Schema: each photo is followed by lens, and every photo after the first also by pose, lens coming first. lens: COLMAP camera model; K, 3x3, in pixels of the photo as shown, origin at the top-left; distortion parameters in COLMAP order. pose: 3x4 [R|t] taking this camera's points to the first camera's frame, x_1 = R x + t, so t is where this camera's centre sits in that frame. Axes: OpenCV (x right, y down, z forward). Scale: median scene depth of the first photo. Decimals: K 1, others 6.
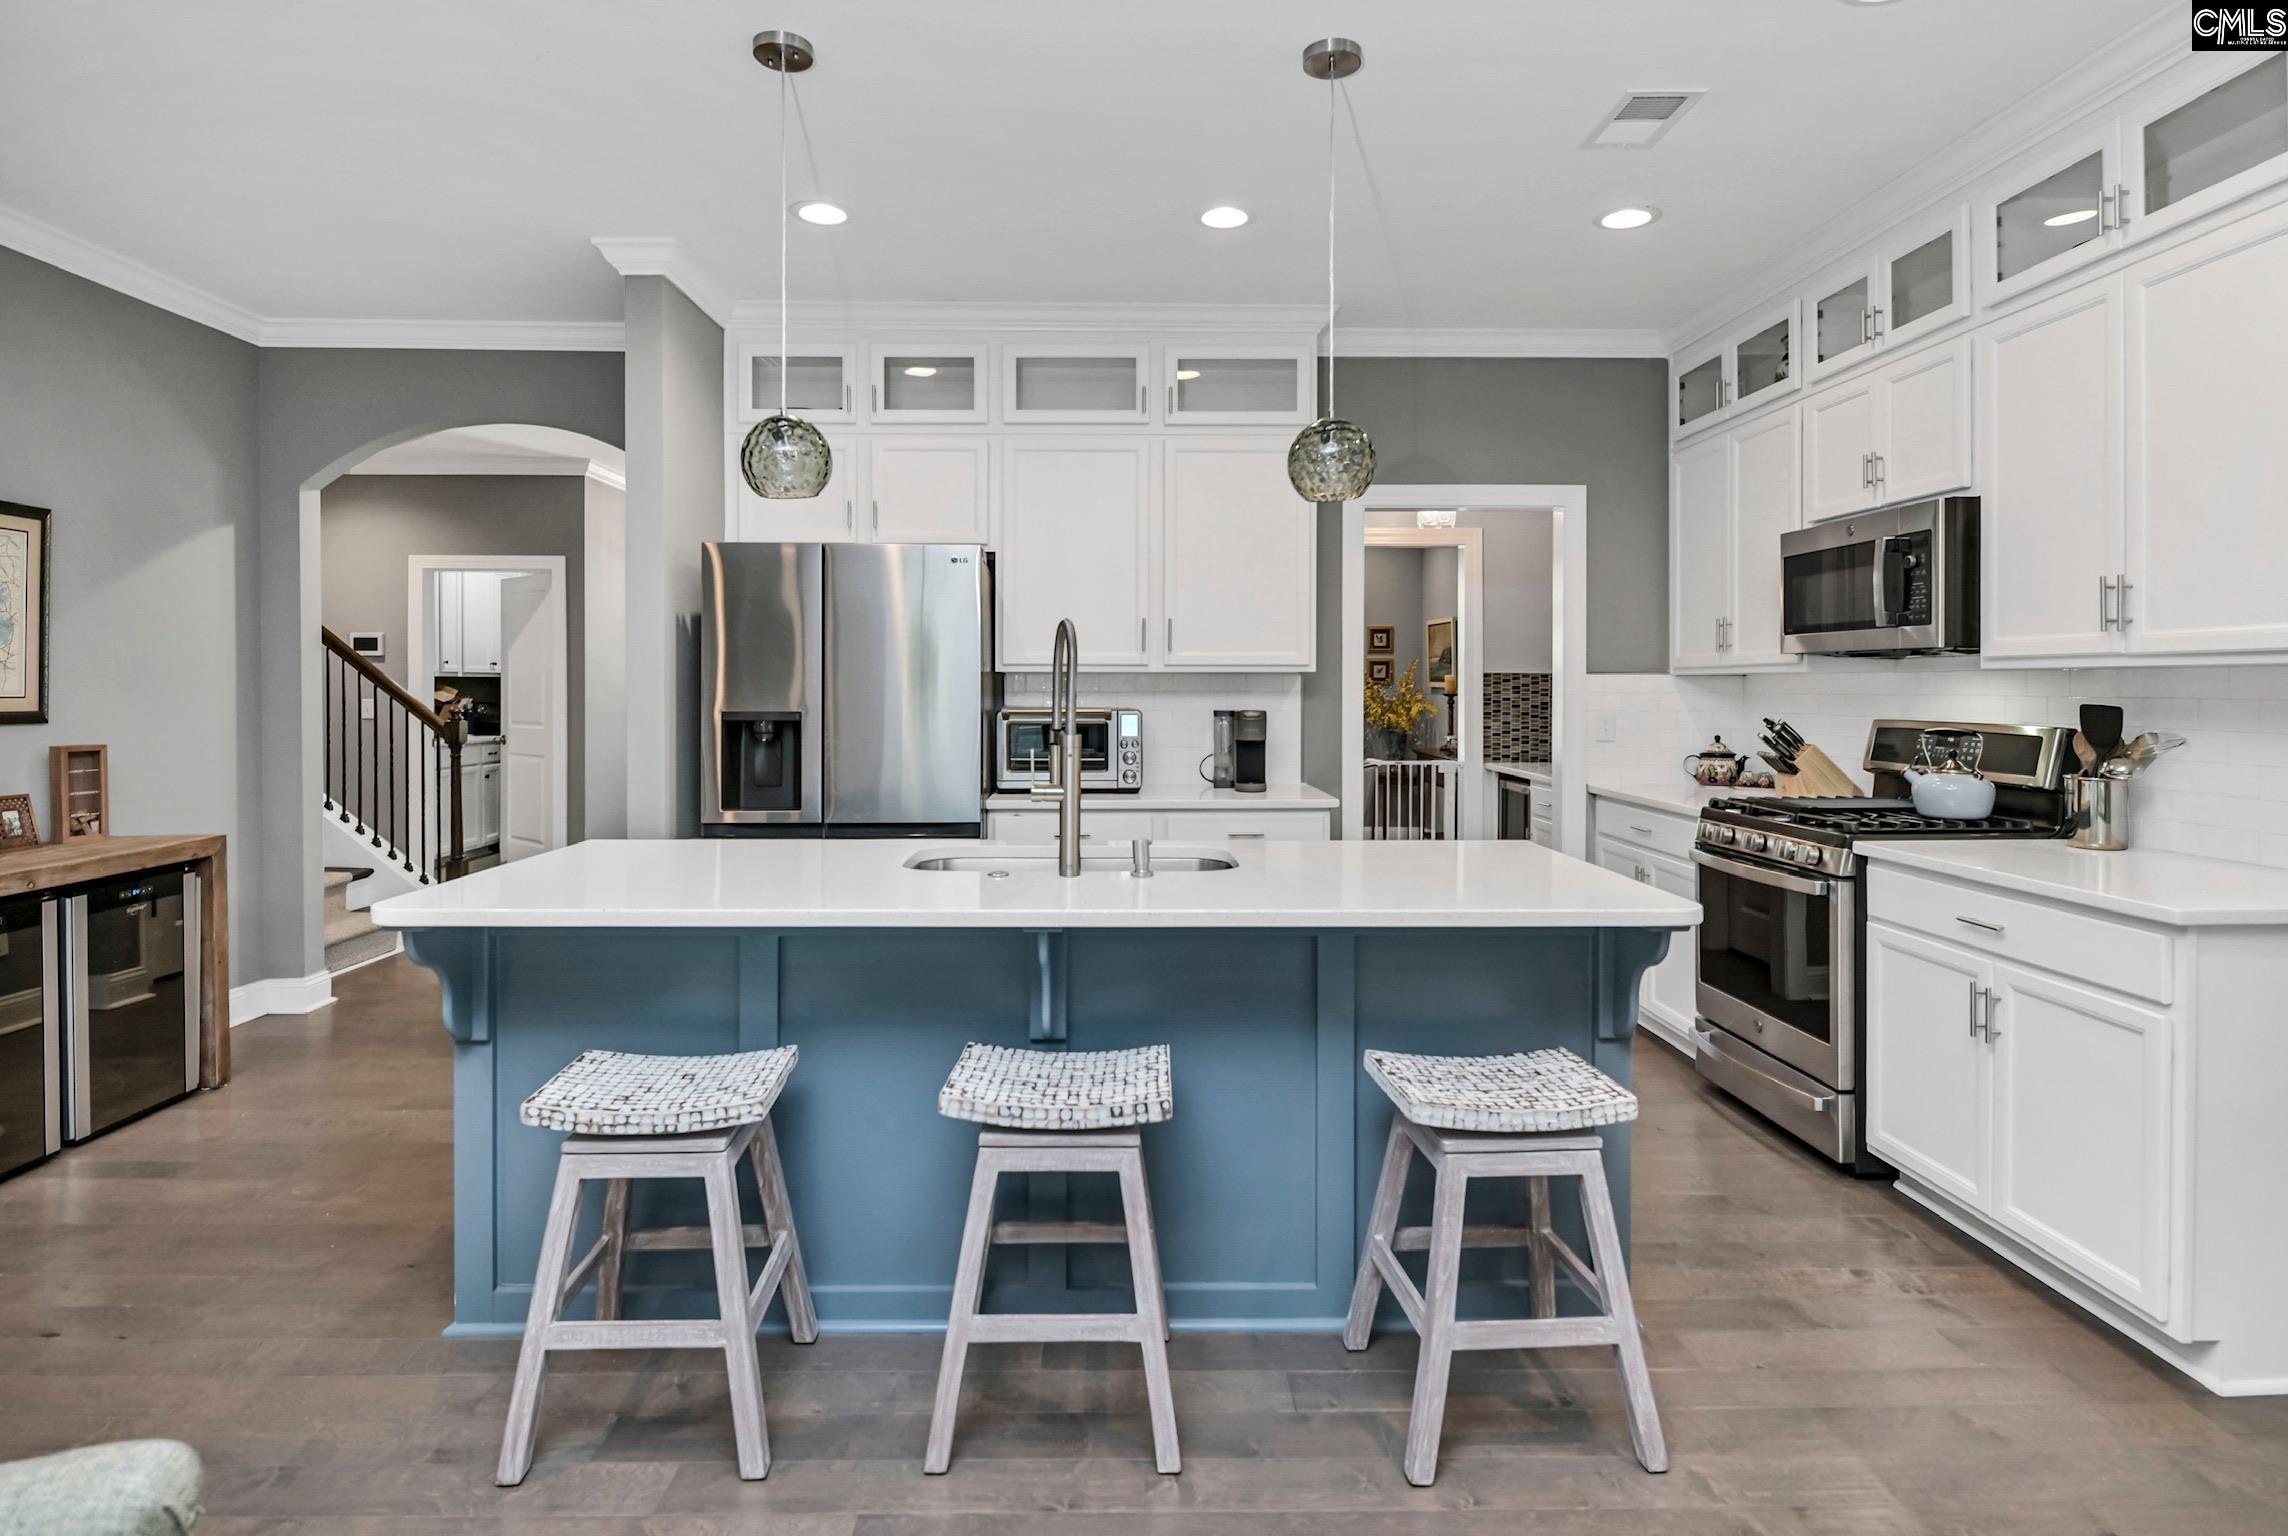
lens RADIAL K [[1159.7, 0, 1135.8], [0, 1159.7, 691.7], [0, 0, 1]] dist [0.000469, 0.000870]
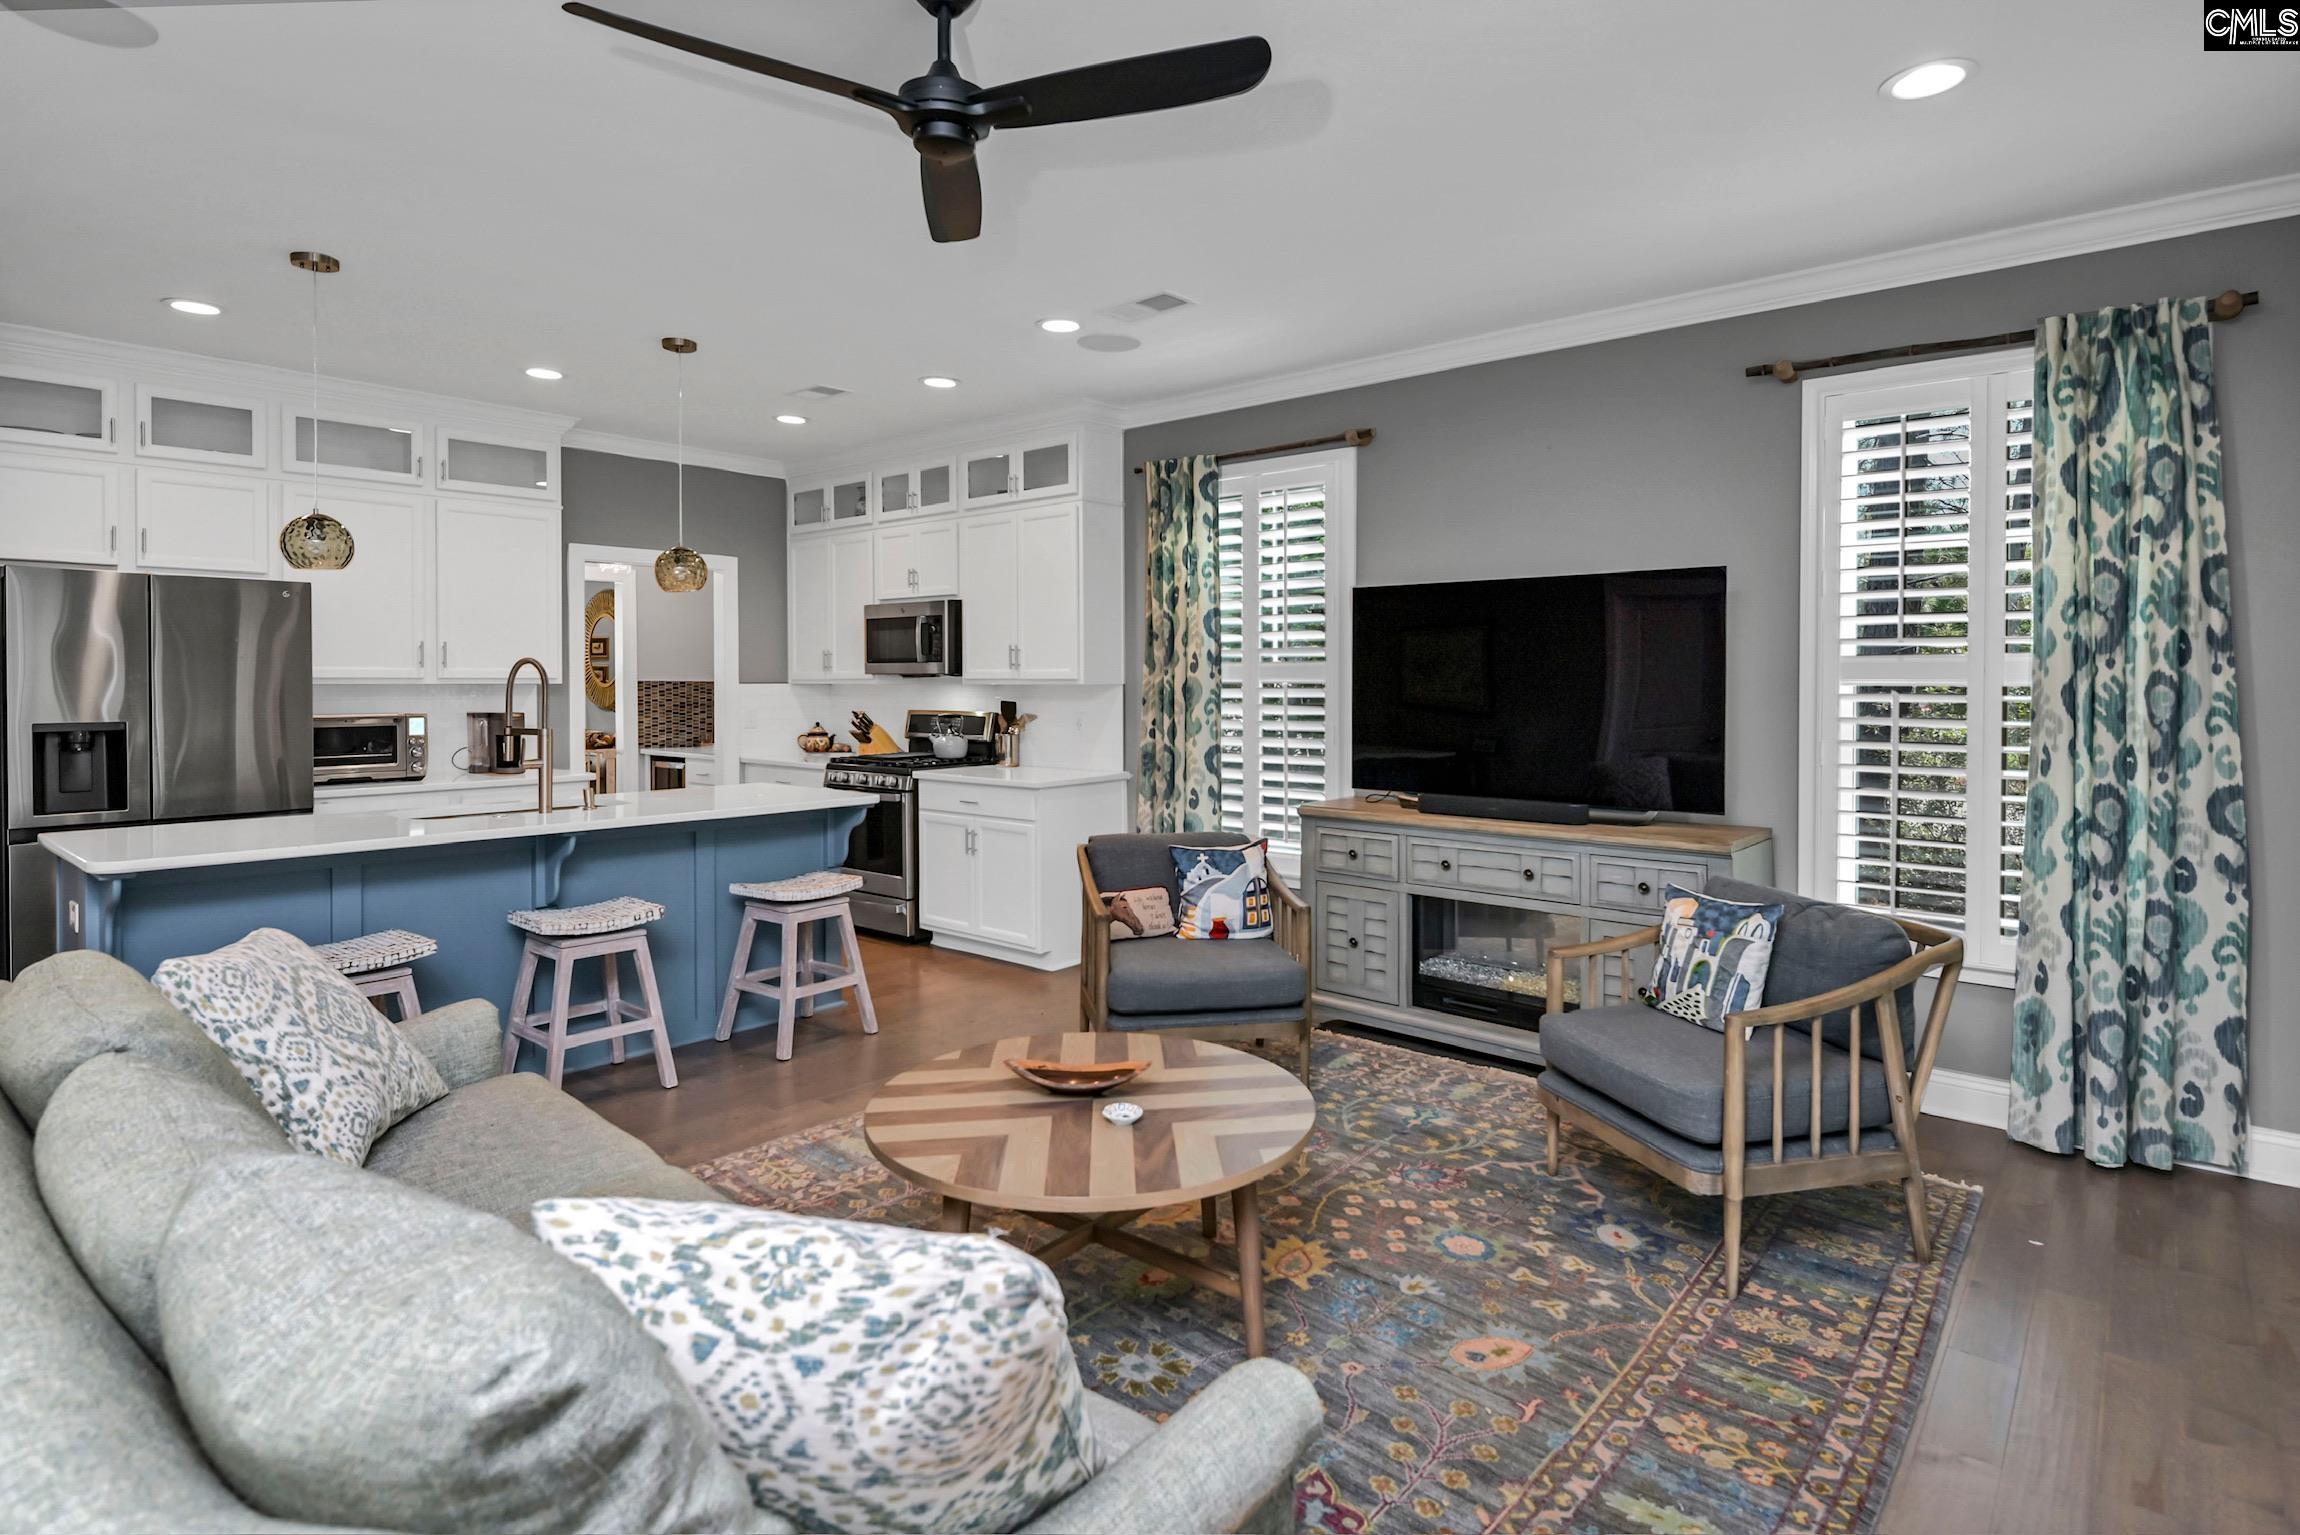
lens RADIAL K [[1165.8, 0, 1141.8], [0, 1165.8, 690.8], [0, 0, 1]] dist [0.000469, 0.000870]
pose [[0.671870, -0.006894, 0.740637, -0.495787], [0.004933, 0.999976, 0.004833, -0.013937], [-0.740652, 0.000406, 0.671888, -0.524194]]
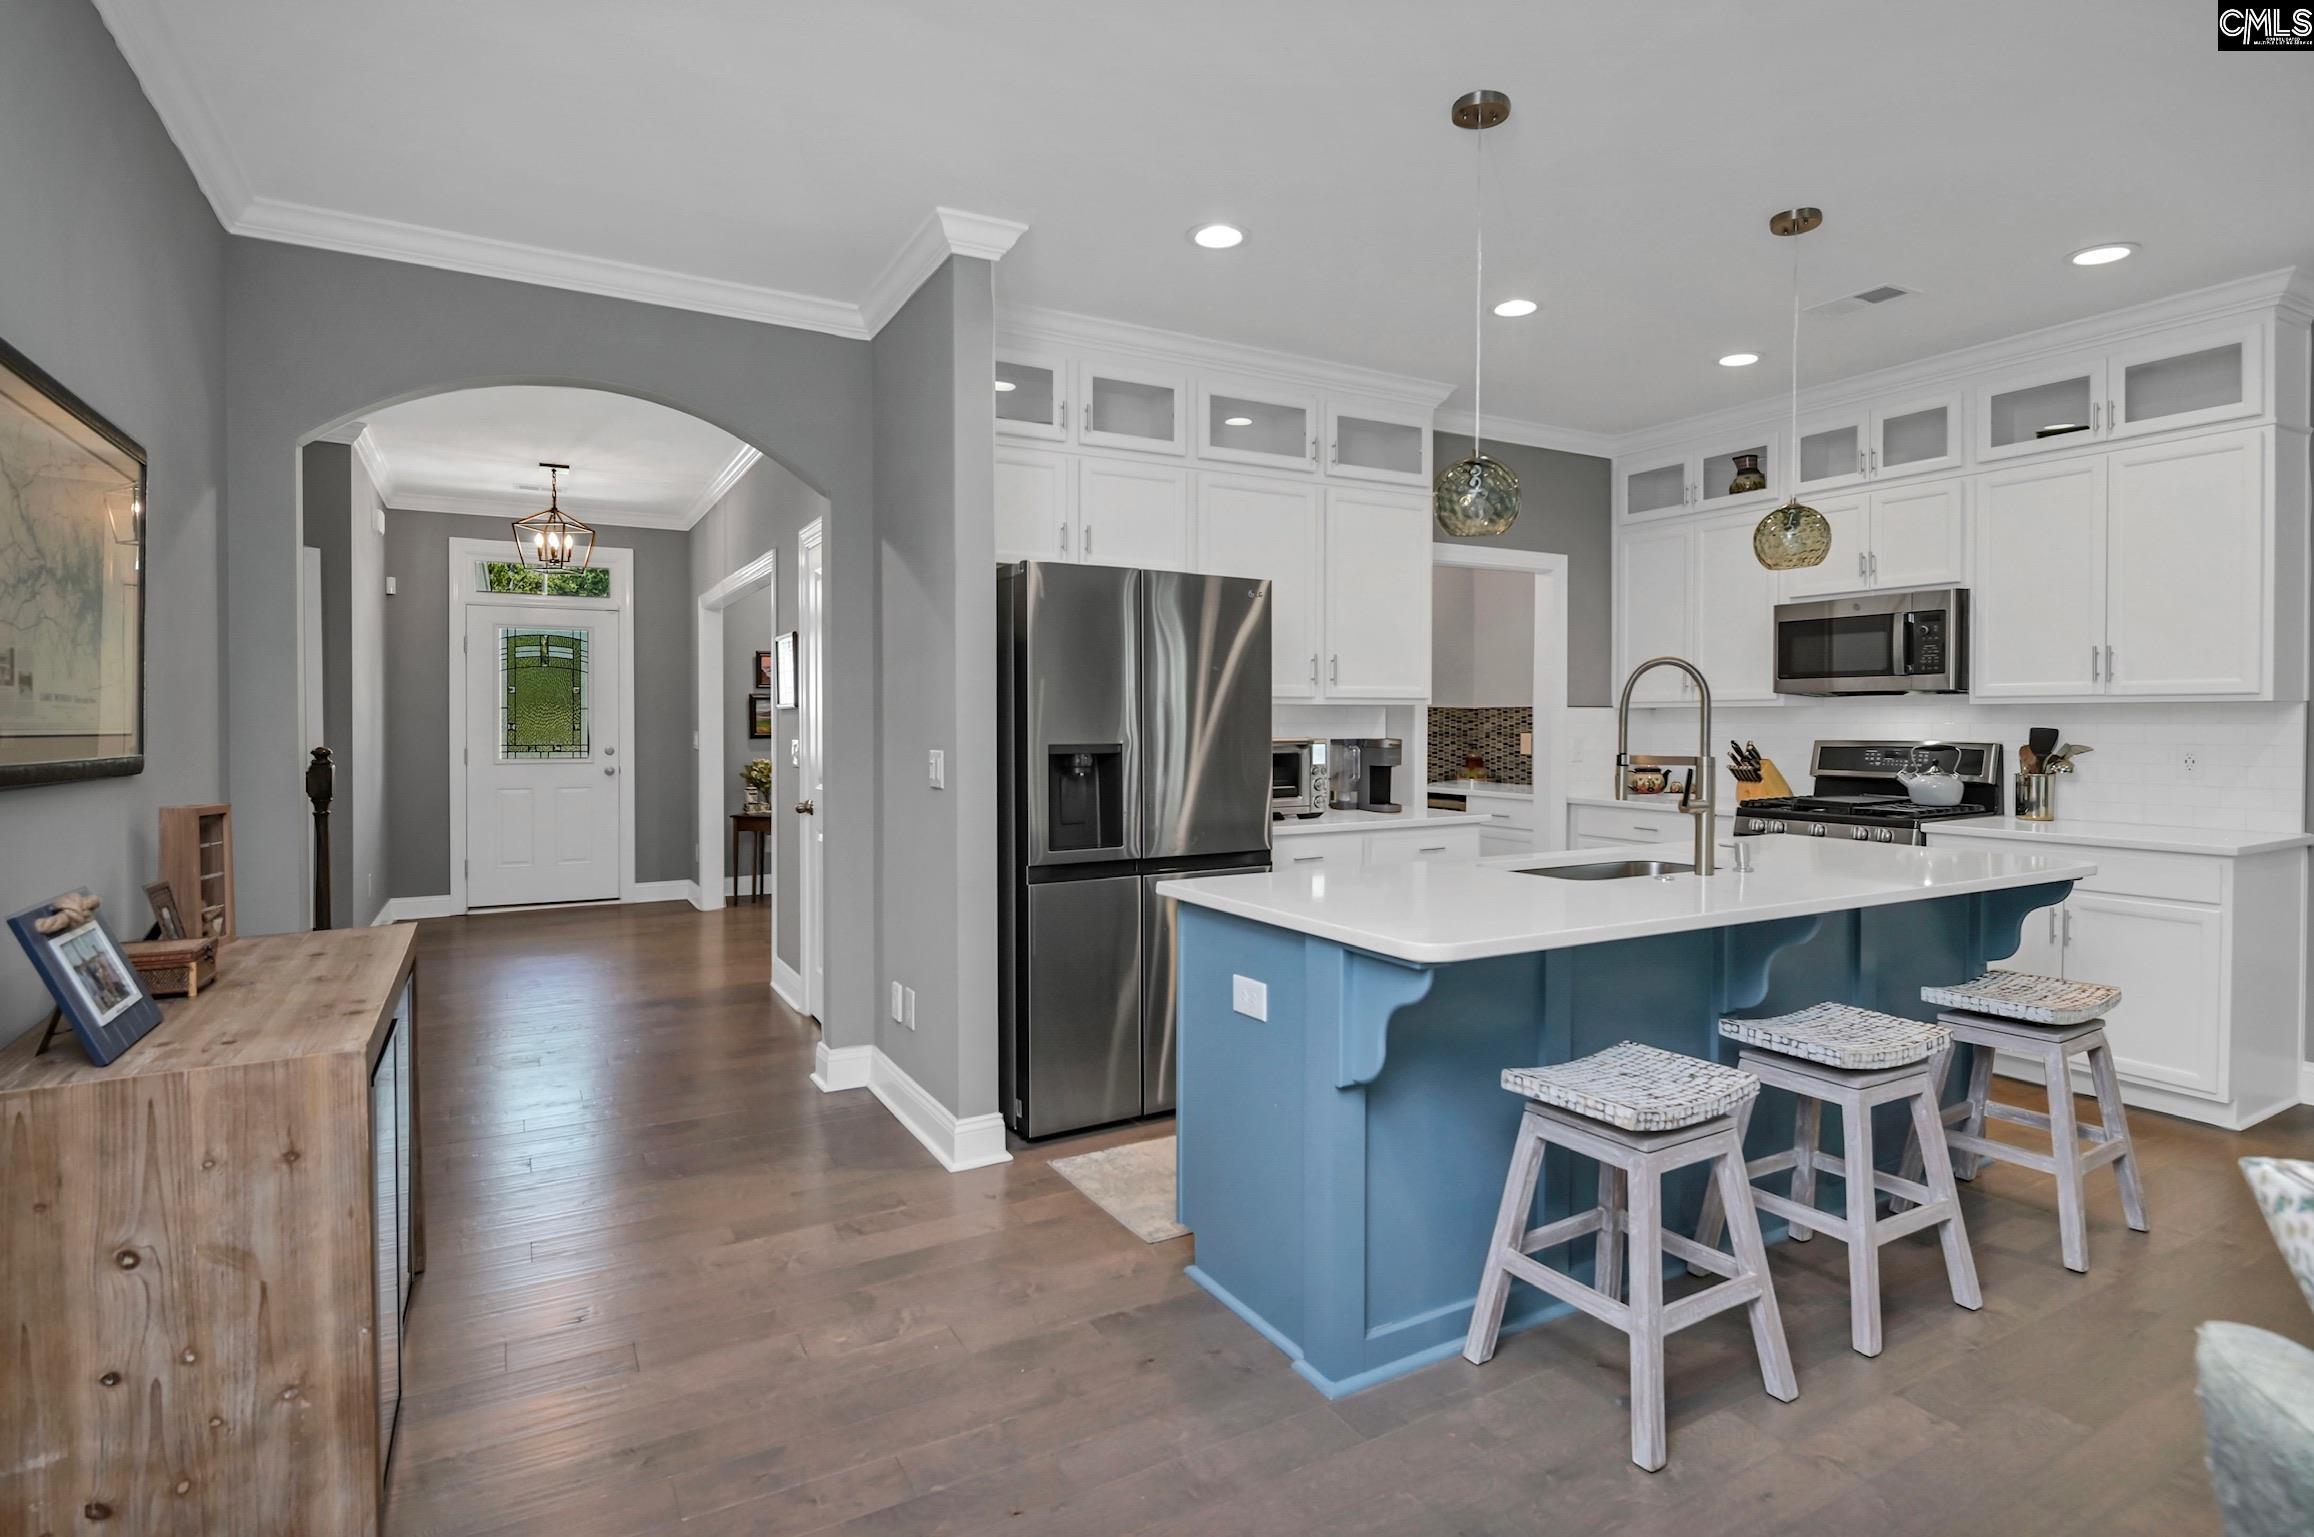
lens RADIAL K [[1156.1, 0, 1190.8], [0, 1156.1, 731.4], [0, 0, 1]] dist [-0.003886, -0.000680]
pose [[0.884113, -0.007640, 0.467211, -0.721457], [0.005006, 0.999964, 0.006878, -0.000129], [-0.467247, -0.003741, 0.884119, 0.134959]]
